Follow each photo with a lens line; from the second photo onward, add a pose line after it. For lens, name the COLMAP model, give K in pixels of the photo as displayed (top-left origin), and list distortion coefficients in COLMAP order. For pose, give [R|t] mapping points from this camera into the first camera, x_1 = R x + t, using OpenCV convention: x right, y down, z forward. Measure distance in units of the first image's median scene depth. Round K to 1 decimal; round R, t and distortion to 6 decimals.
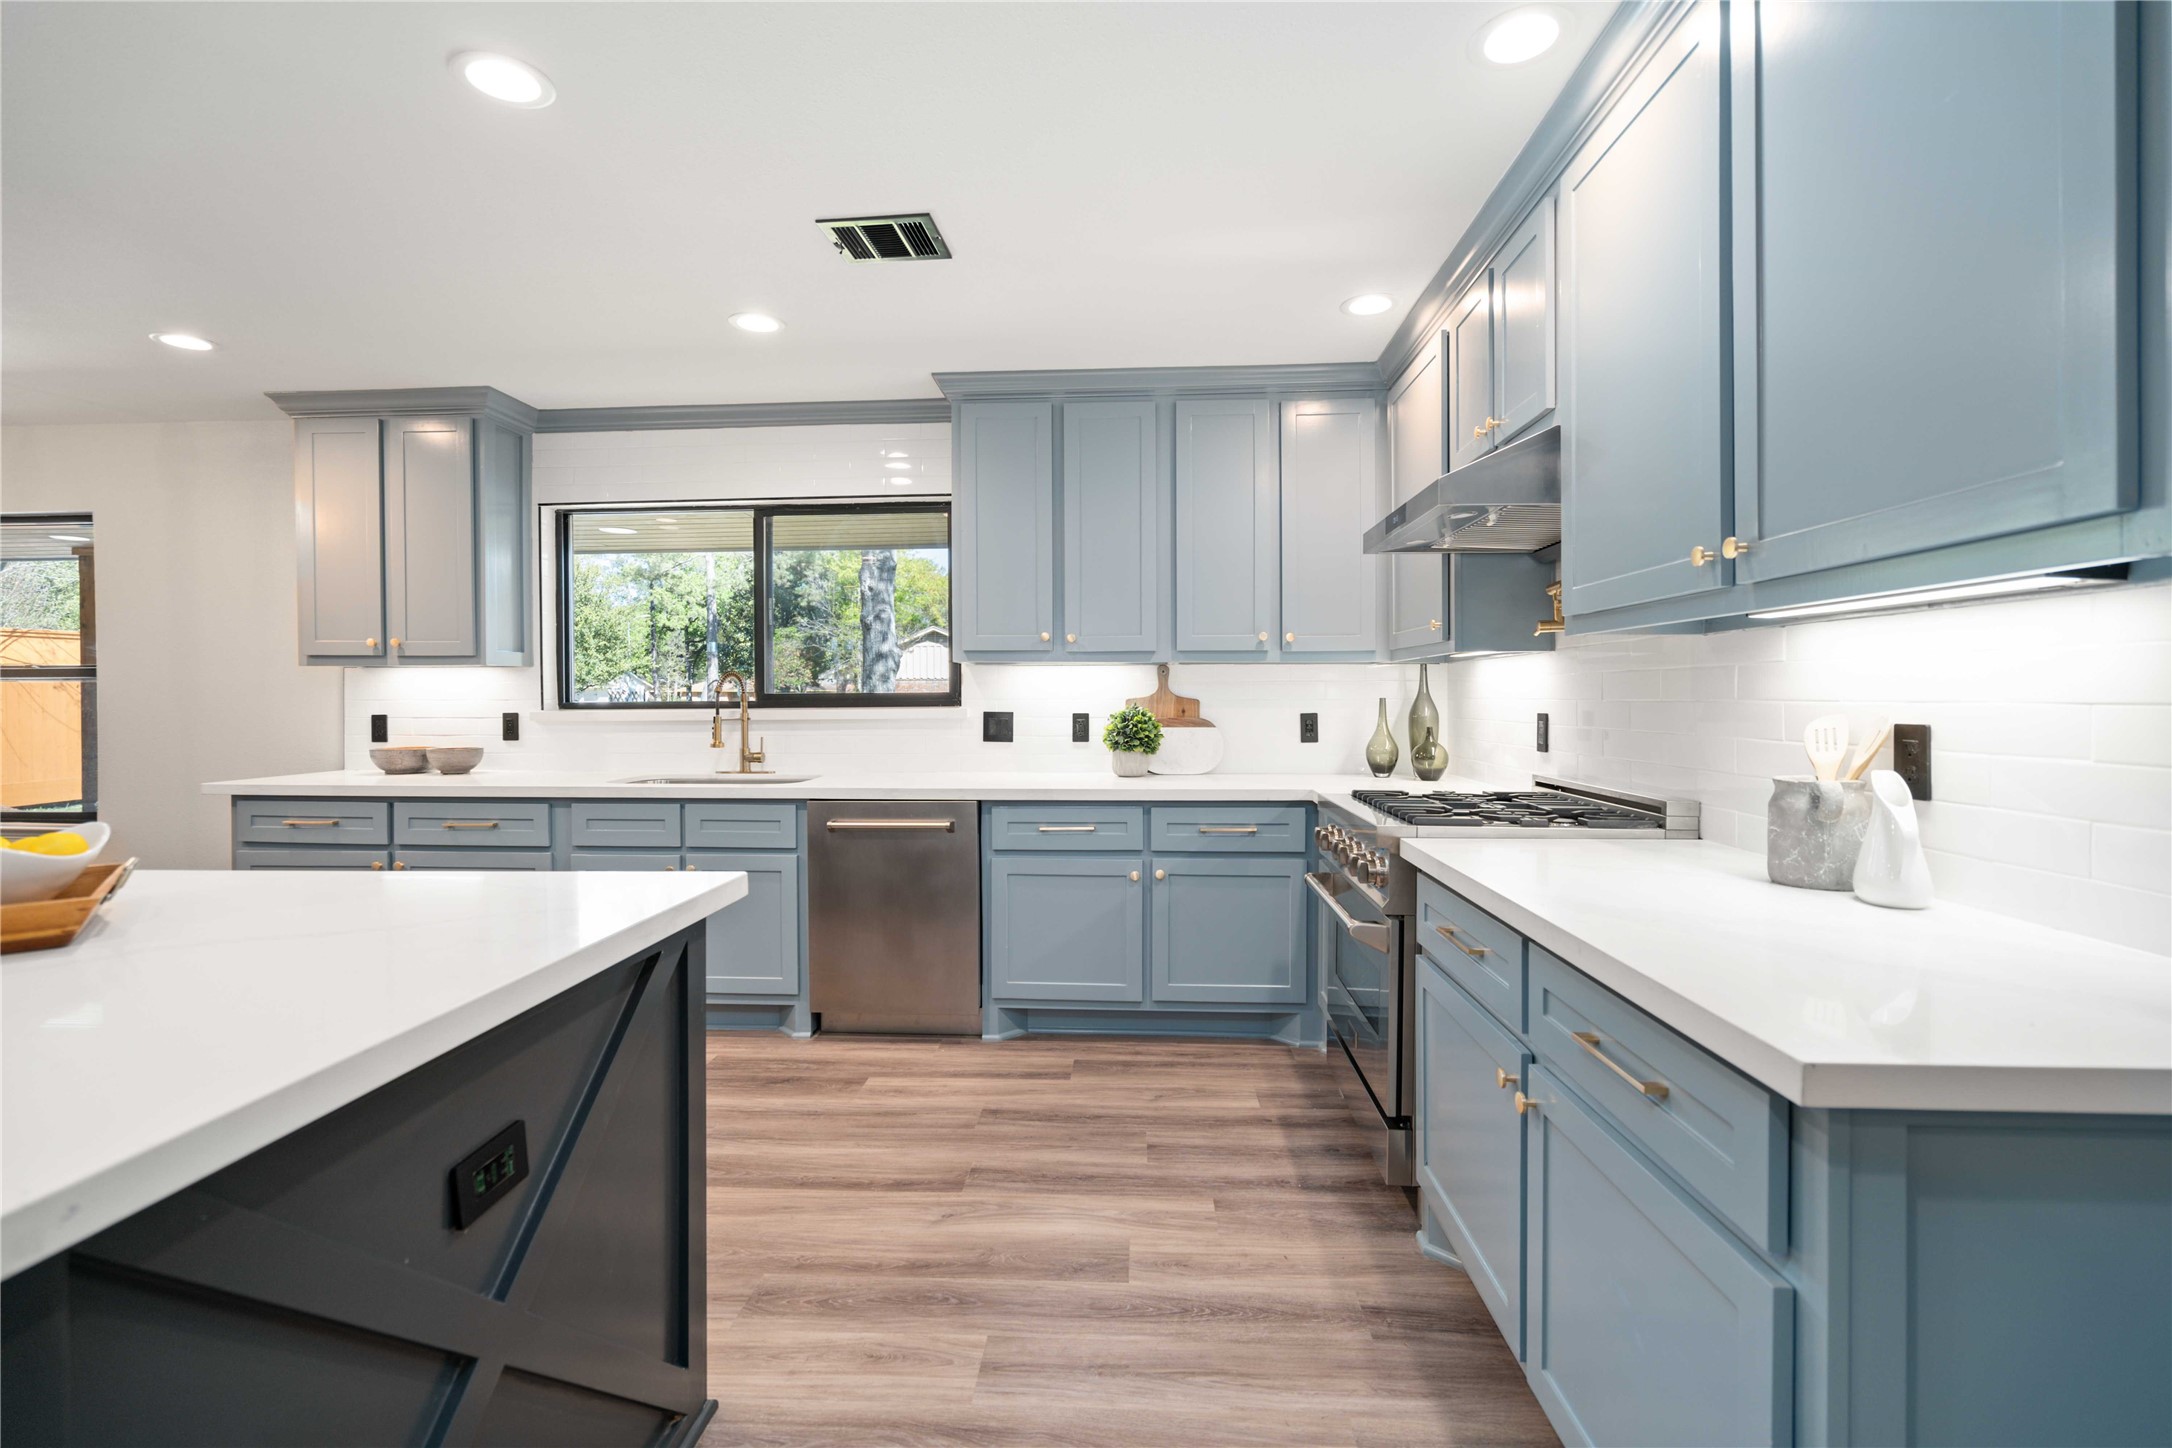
lens RADIAL K [[988.7, 0, 1096.3], [0, 988.7, 706.7], [0, 0, 1]] dist [-0.002433, -0.000451]
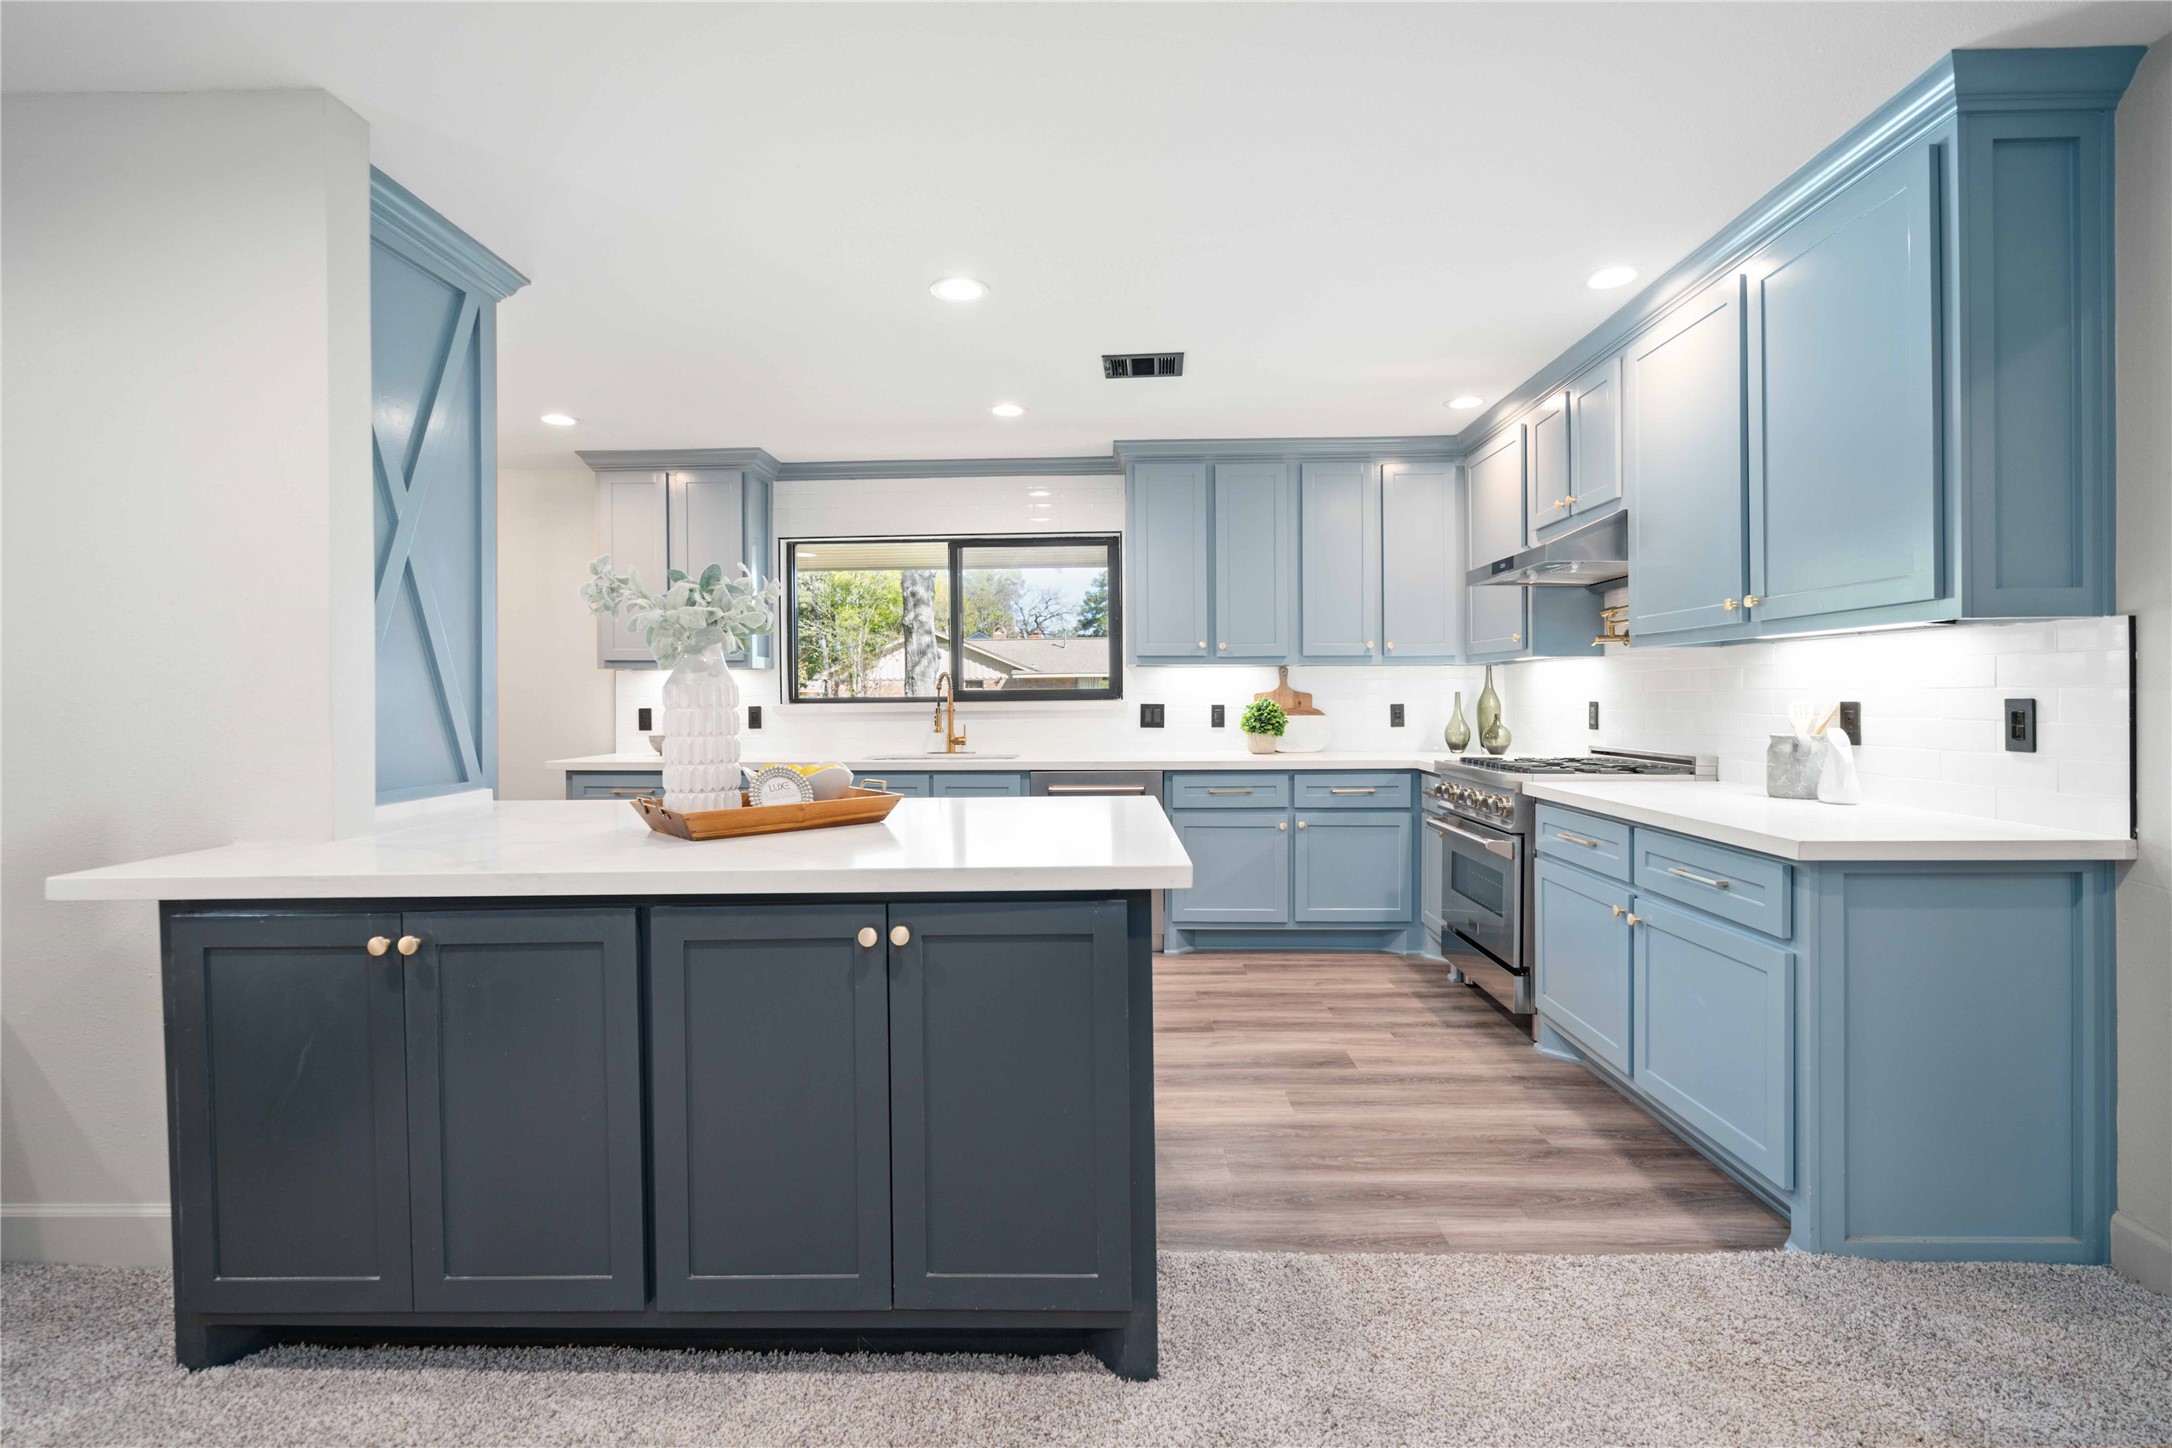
lens RADIAL K [[988.7, 0, 1100.4], [0, 988.7, 704.8], [0, 0, 1]] dist [-0.002433, -0.000451]
pose [[0.999488, -0.003547, 0.031797, -0.244765], [0.003608, 0.999992, -0.001858, 0.009971], [-0.031790, 0.001972, 0.999493, -0.310649]]
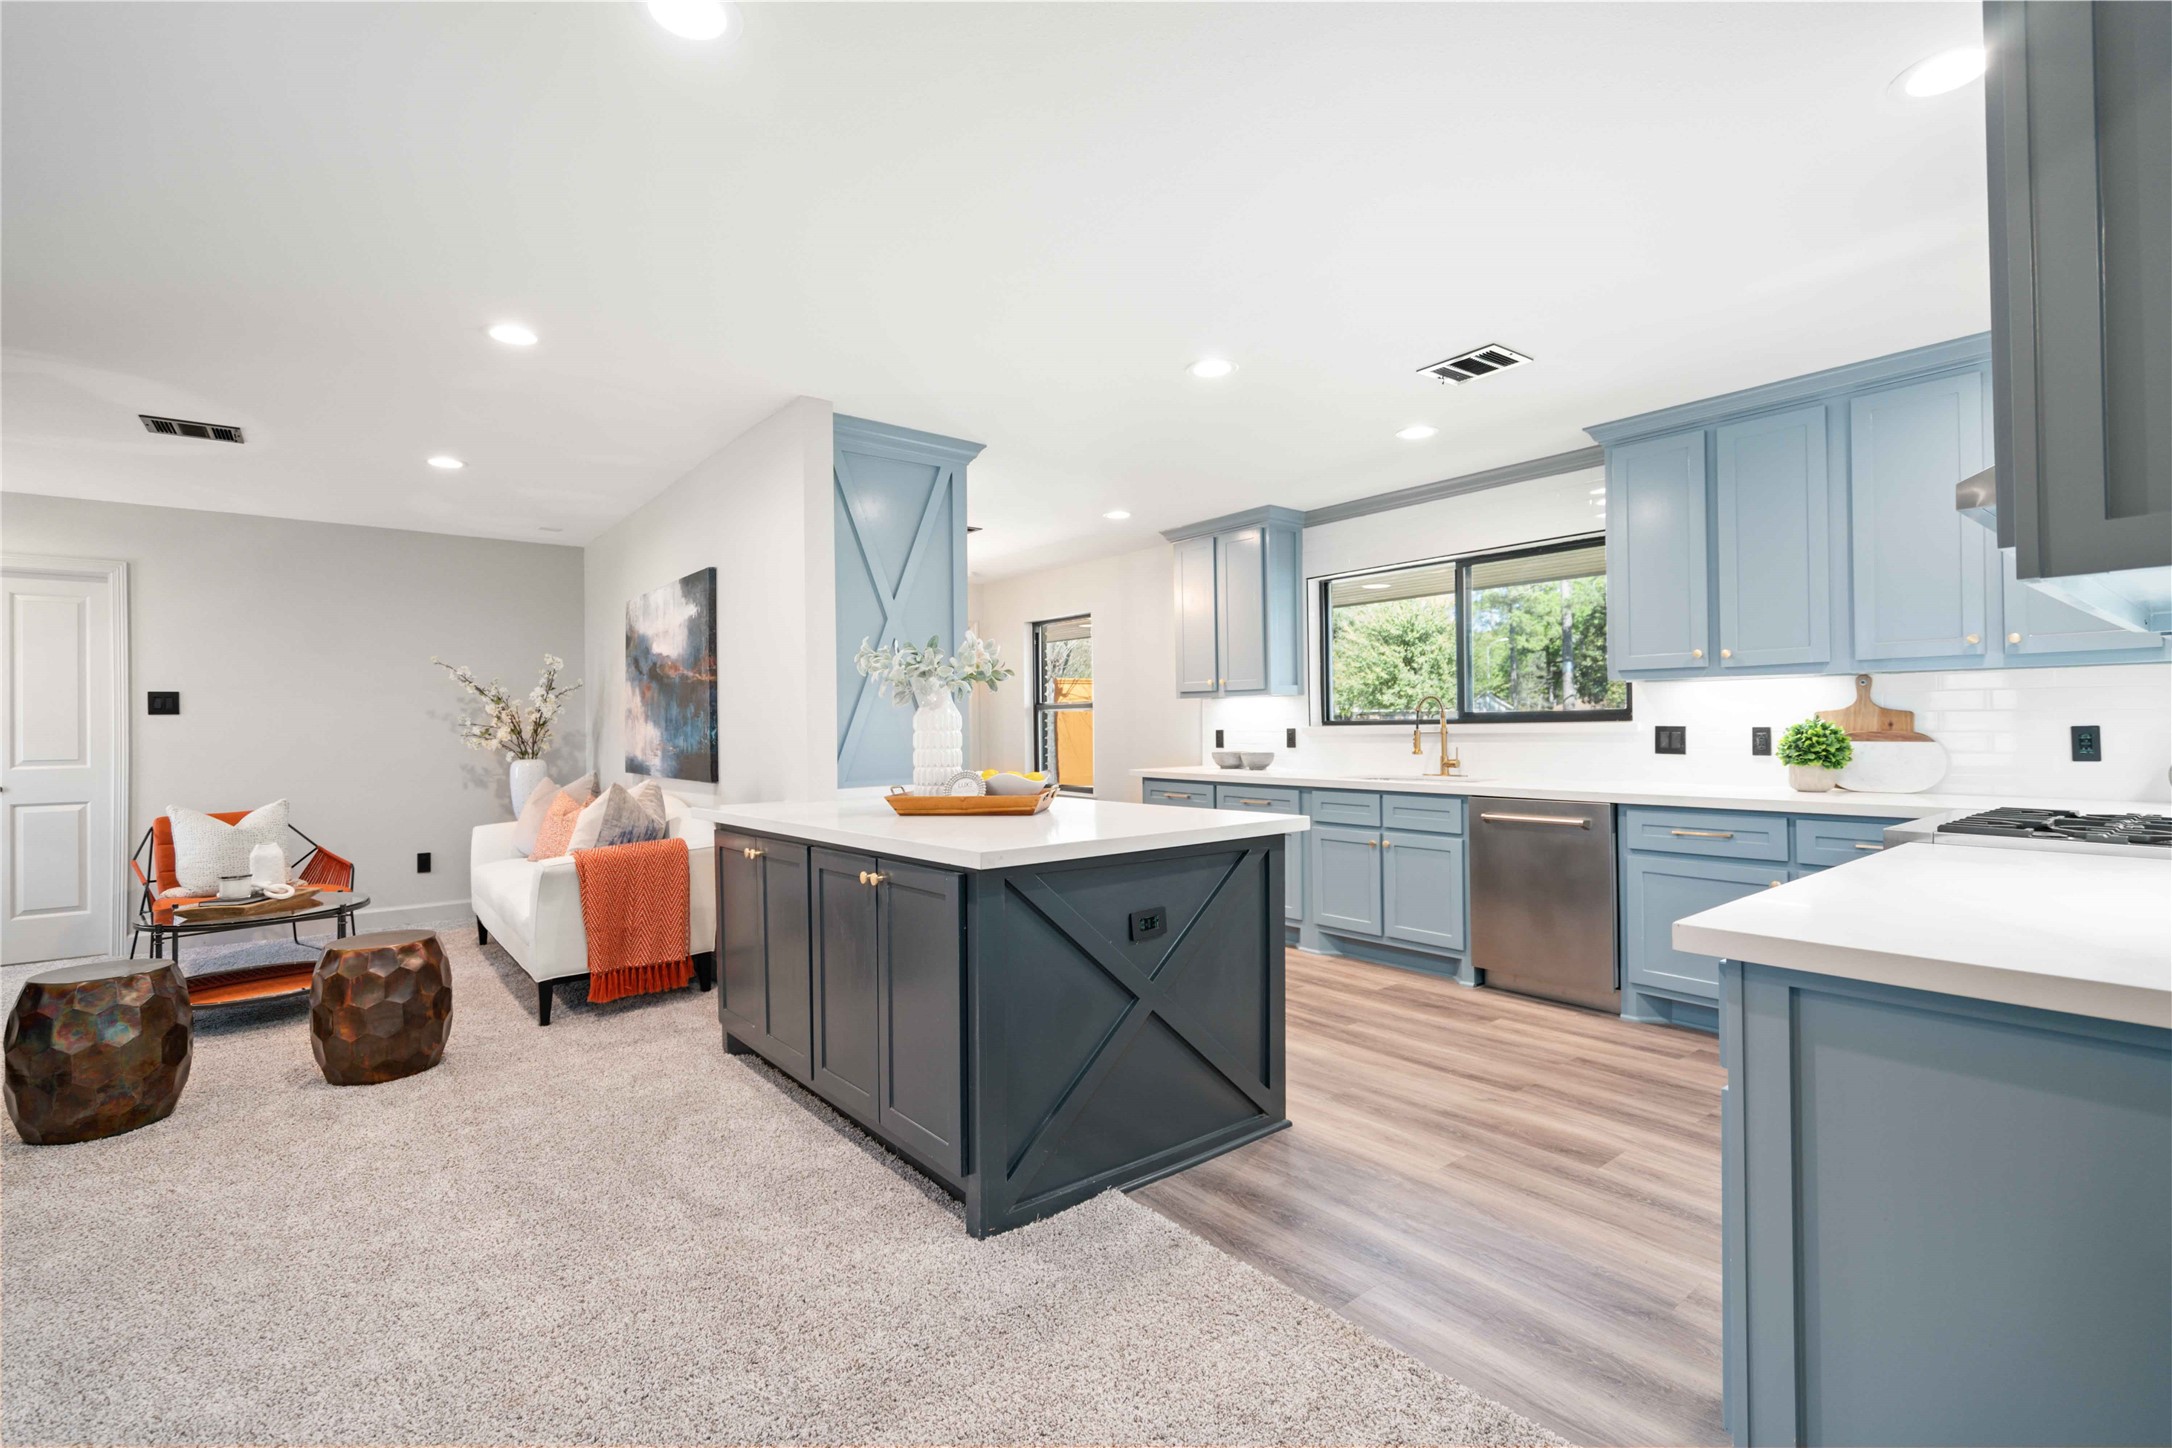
lens RADIAL K [[988.7, 0, 1074.3], [0, 988.7, 717.8], [0, 0, 1]] dist [-0.002433, -0.000451]
pose [[0.661816, -0.010351, -0.749595, 0.321089], [0.002213, 0.999927, -0.011854, 0.009182], [0.749663, 0.006186, 0.661791, -0.206842]]
